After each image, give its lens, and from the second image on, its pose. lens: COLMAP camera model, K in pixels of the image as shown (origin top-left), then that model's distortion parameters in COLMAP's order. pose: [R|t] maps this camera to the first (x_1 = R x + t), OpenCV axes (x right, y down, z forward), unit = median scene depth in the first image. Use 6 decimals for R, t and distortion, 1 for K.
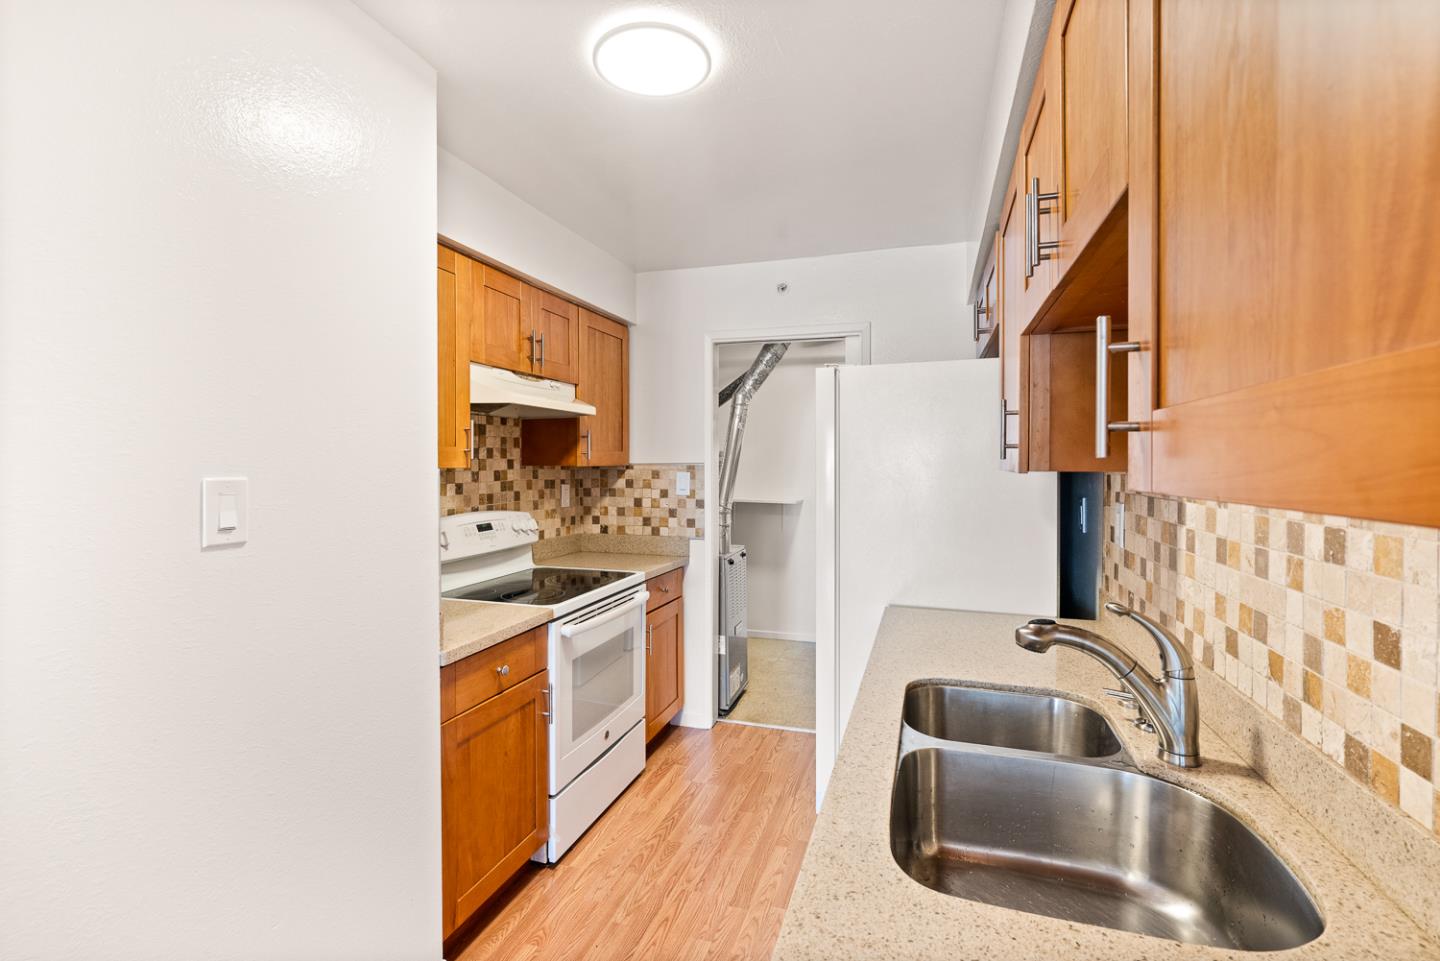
lens RADIAL K [[664.2, 0, 726.1], [0, 664.2, 475.4], [0, 0, 1]] dist [-0.001101, 0.001978]
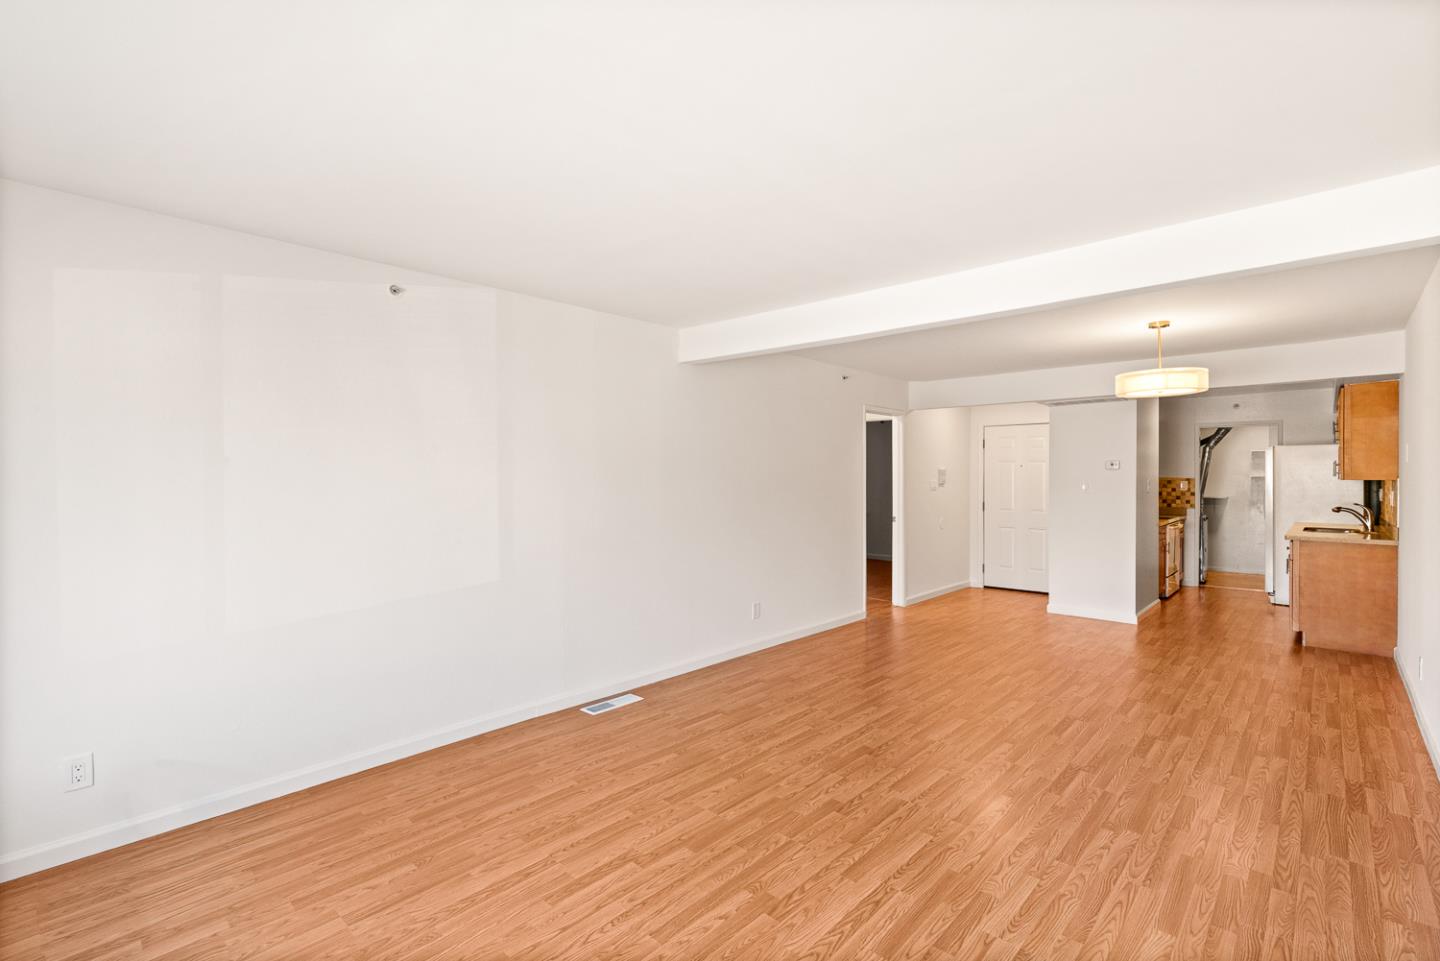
lens RADIAL K [[652.0, 0, 720.0], [0, 652.0, 480.5], [0, 0, 1]] dist [0.000318, 0.000247]
pose [[0.901315, 0.009900, -0.433051, -0.597598], [-0.014192, 0.999877, -0.006679, 0.035213], [0.432931, 0.012166, 0.901345, -2.021868]]
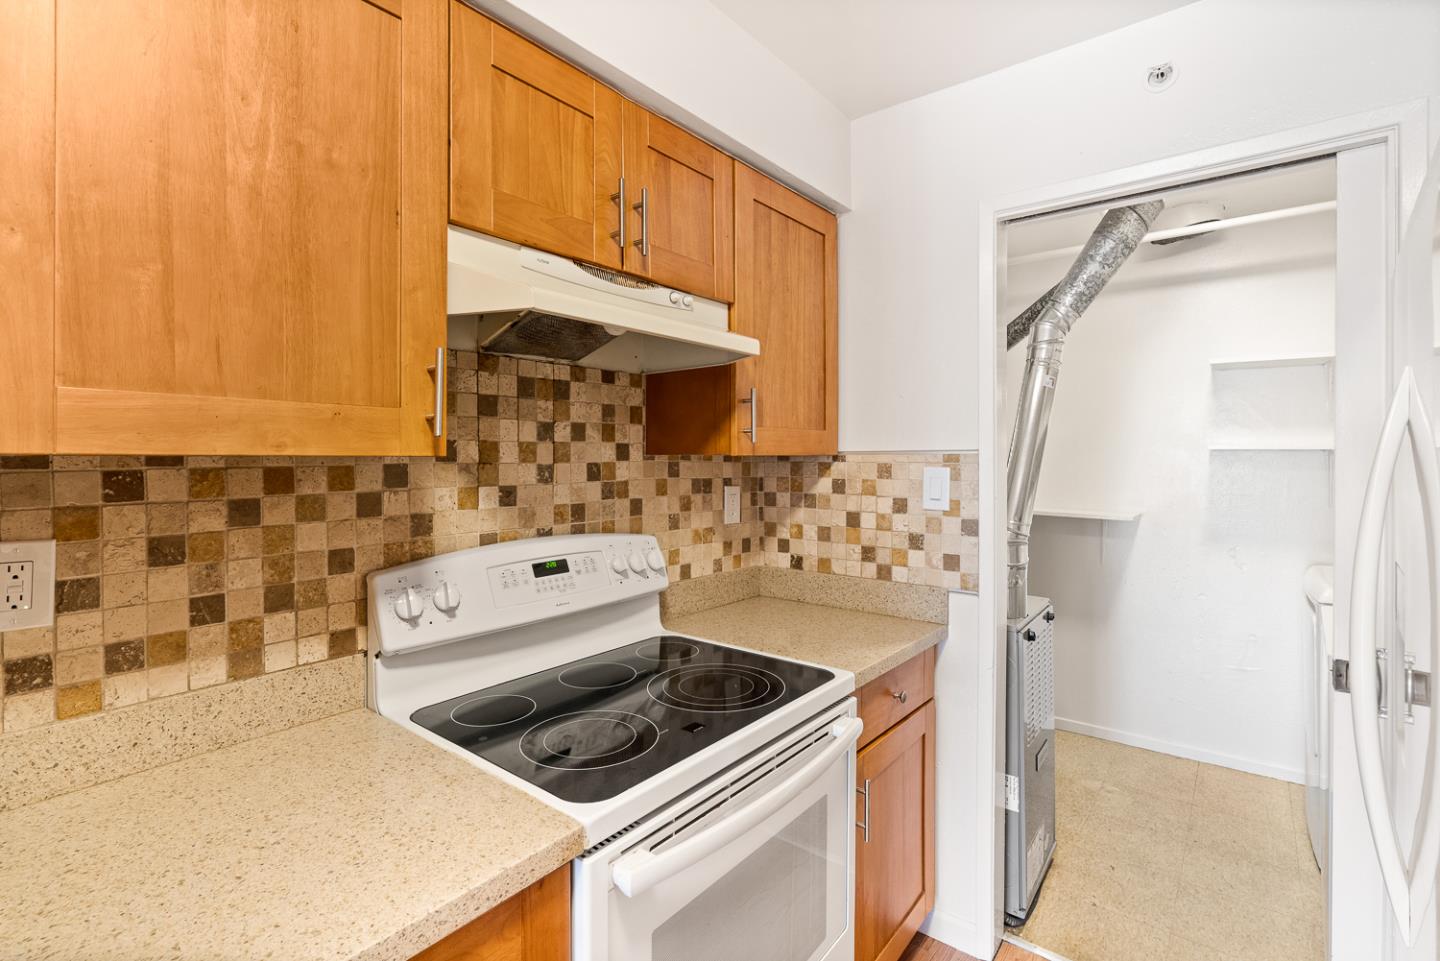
lens RADIAL K [[667.5, 0, 713.7], [0, 667.5, 461.3], [0, 0, 1]] dist [-0.006904, 0.000082]
pose [[0.928679, 0.001573, -0.370882, -0.033519], [-0.005823, 0.999930, -0.010339, -0.003003], [0.370839, 0.011761, 0.928623, 0.452997]]
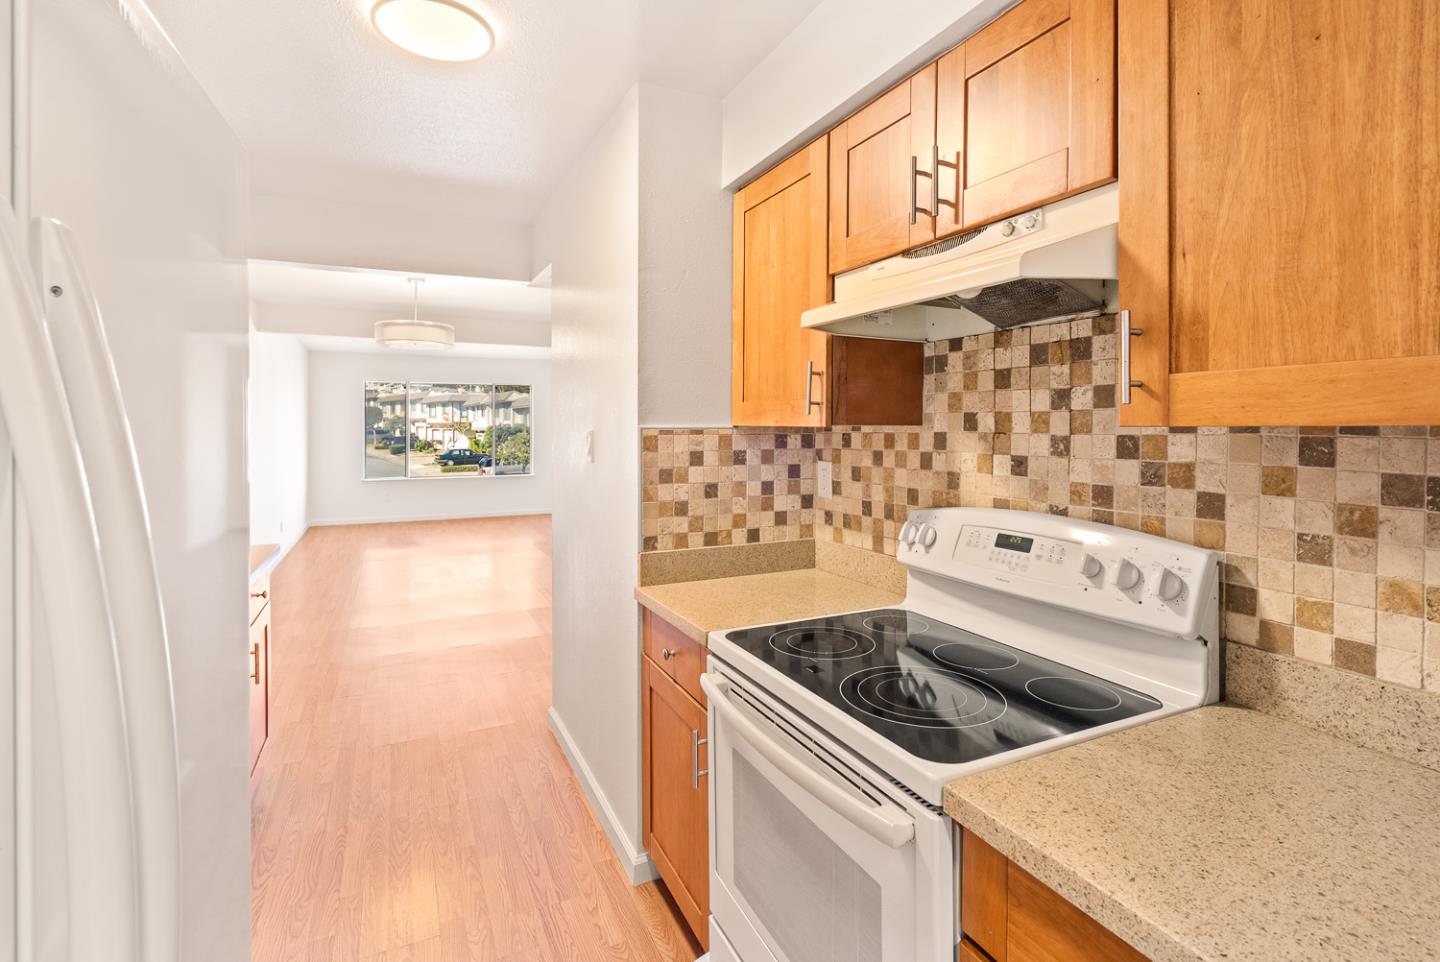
lens RADIAL K [[691.0, 0, 719.3], [0, 691.0, 428.2], [0, 0, 1]] dist [-0.000418, 0.000250]
pose [[-0.734898, 0.005046, -0.678159, 0.141493], [-0.010029, 0.999782, 0.018308, -0.015604], [0.678104, 0.020256, -0.734687, 1.027997]]
